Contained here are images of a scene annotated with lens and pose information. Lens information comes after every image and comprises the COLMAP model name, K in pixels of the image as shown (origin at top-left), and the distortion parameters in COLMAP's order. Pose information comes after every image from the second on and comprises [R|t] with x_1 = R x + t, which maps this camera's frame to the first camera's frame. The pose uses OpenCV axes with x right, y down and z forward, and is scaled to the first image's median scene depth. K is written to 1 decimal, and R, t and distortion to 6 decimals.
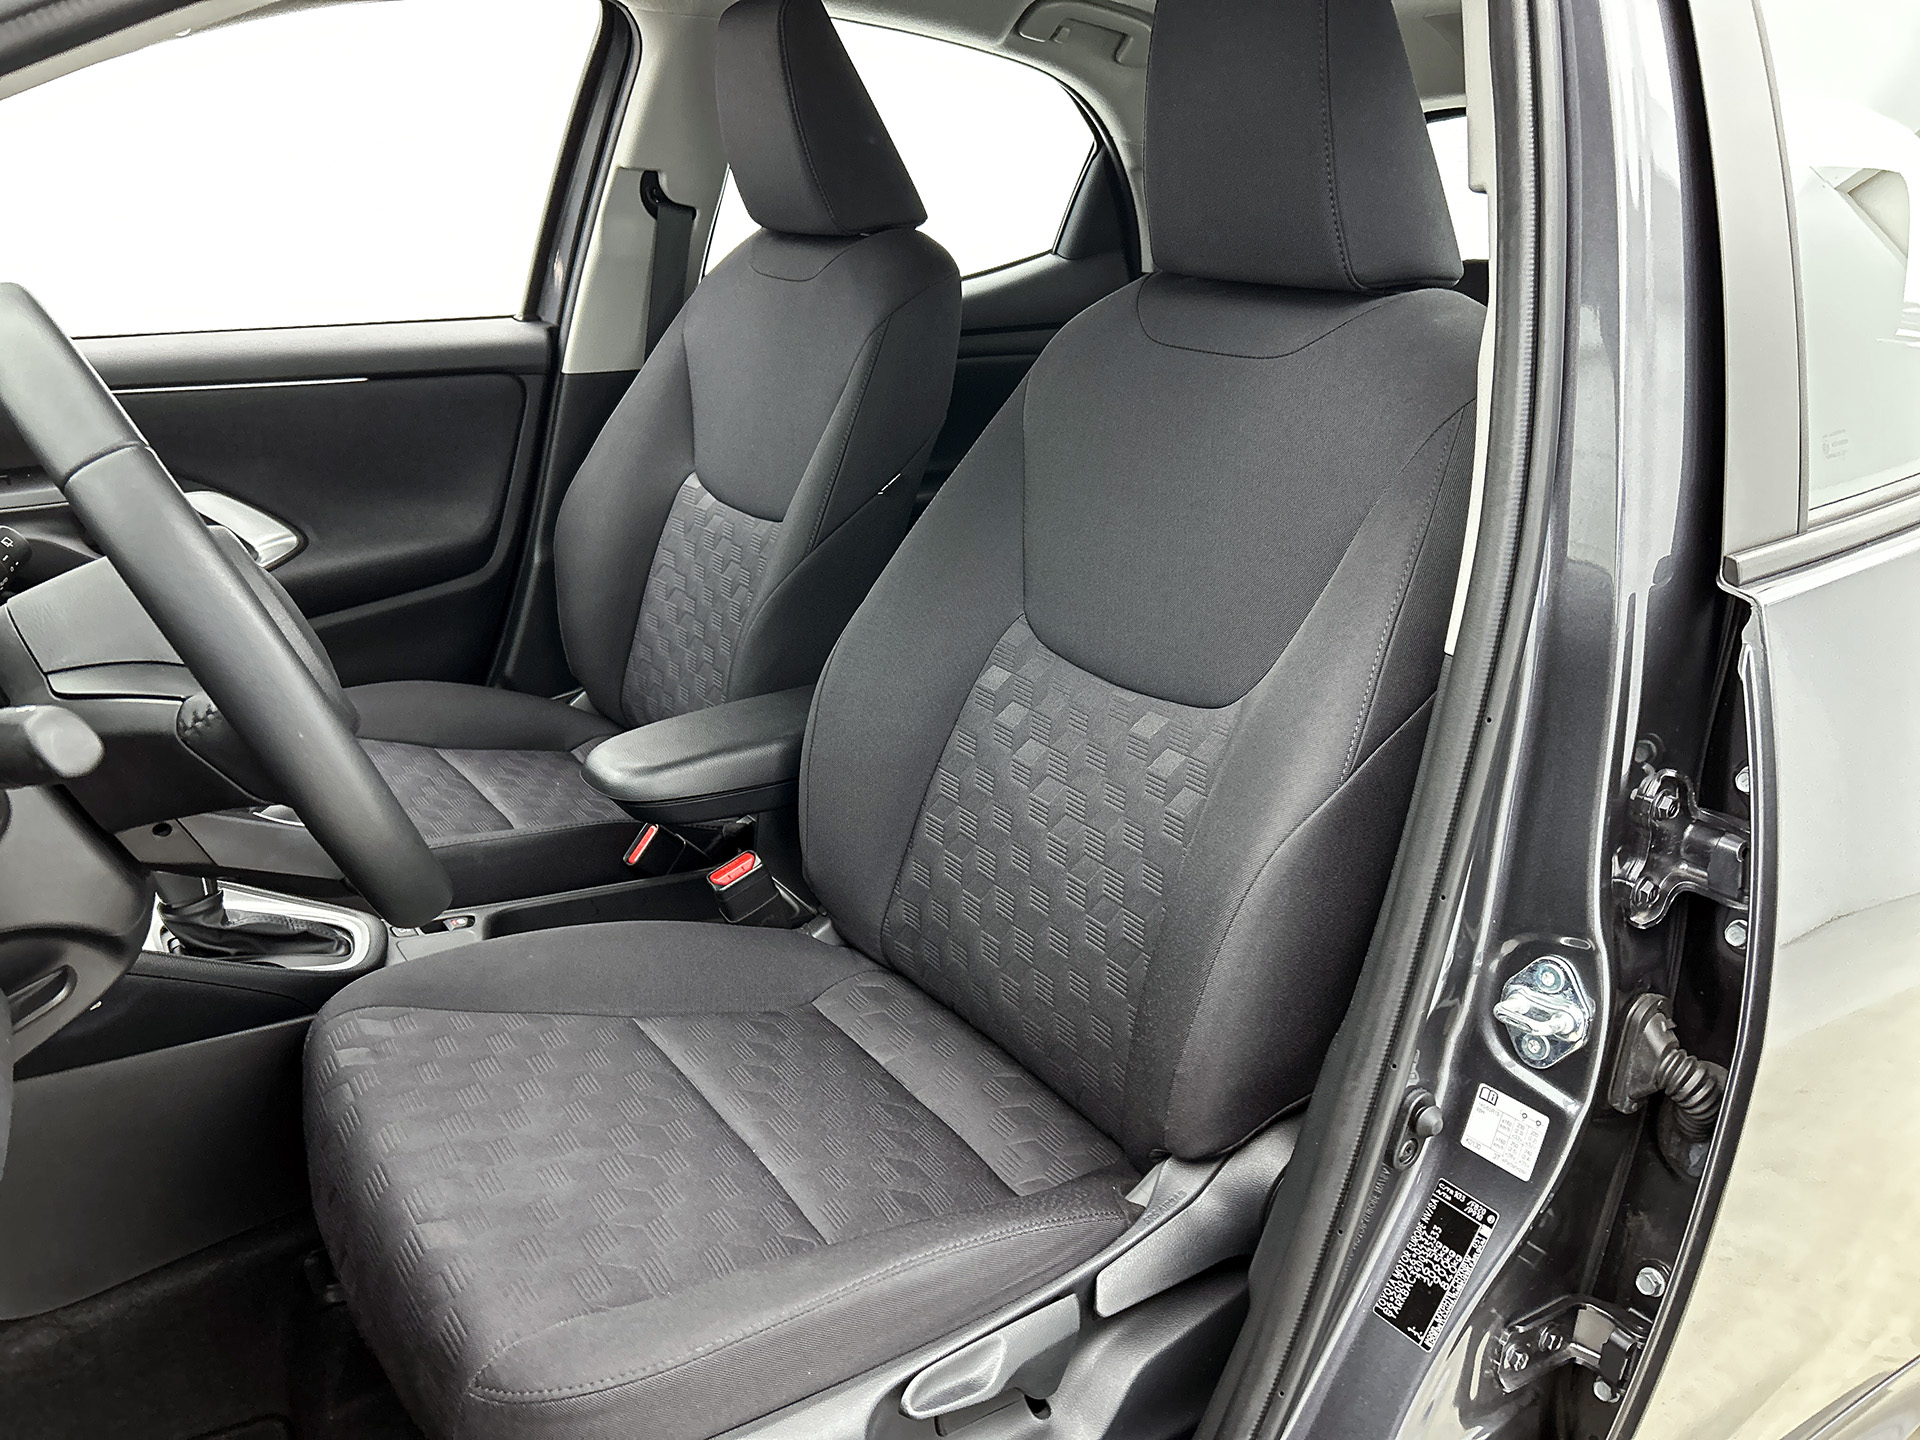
lens RADIAL K [[1464.7, 0, 960.0], [0, 1464.7, 720.0], [0, 0, 1]] dist [0.006734, 0.002181]
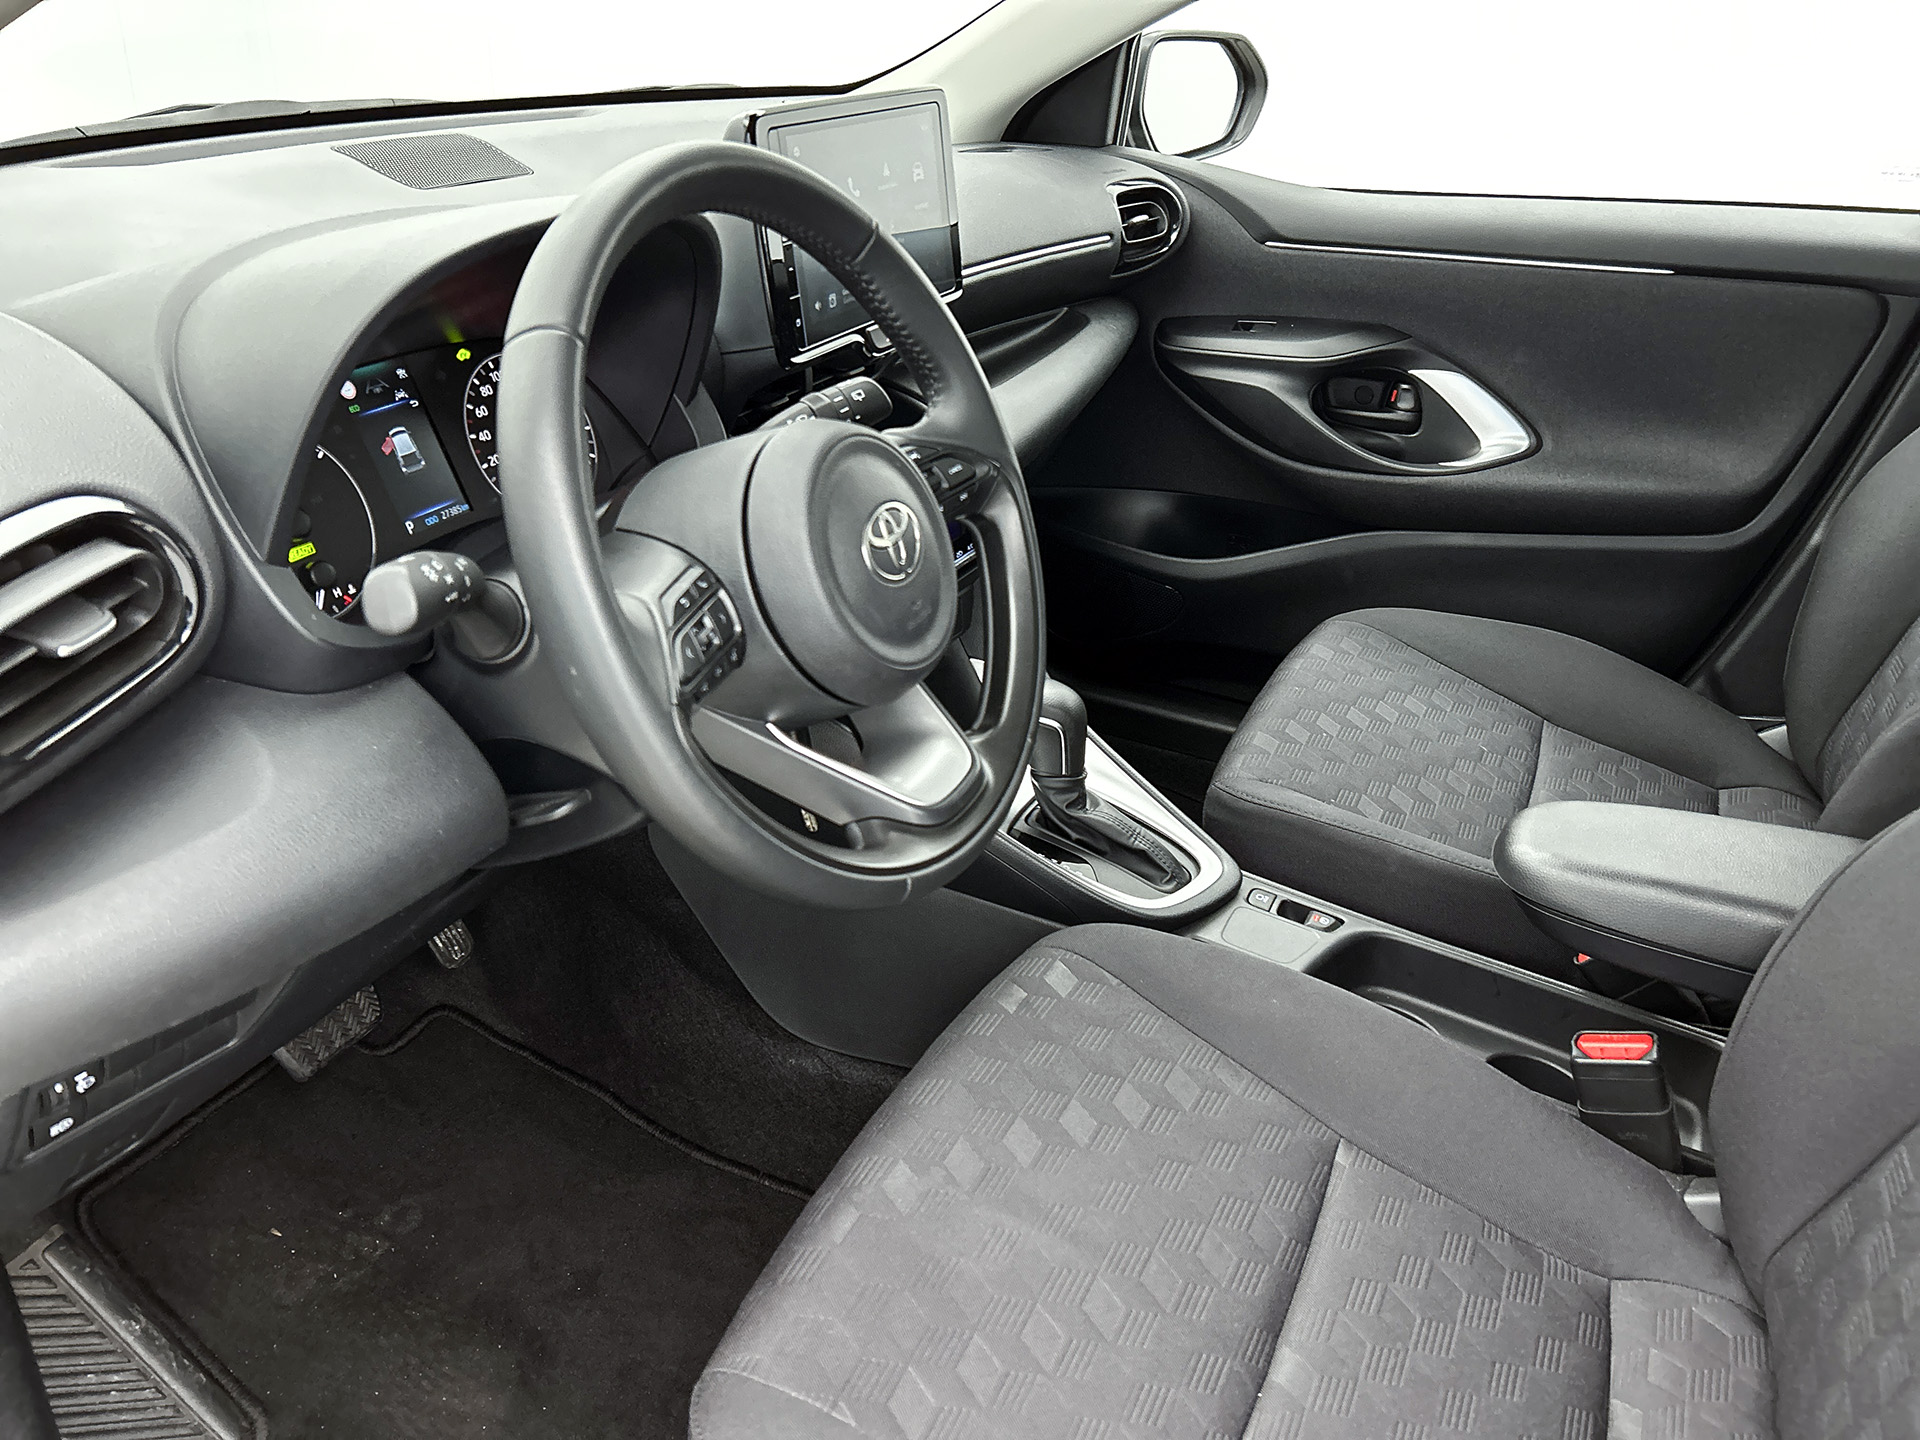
lens RADIAL K [[1444.5, 0, 966.9], [0, 1444.5, 708.0], [0, 0, 1]] dist [-0.004984, 0.003166]
pose [[0.462546, 0.368444, -0.806412, 0.192344], [-0.290842, 0.922285, 0.254563, -0.128119], [0.837533, 0.116791, 0.533758, 0.353115]]
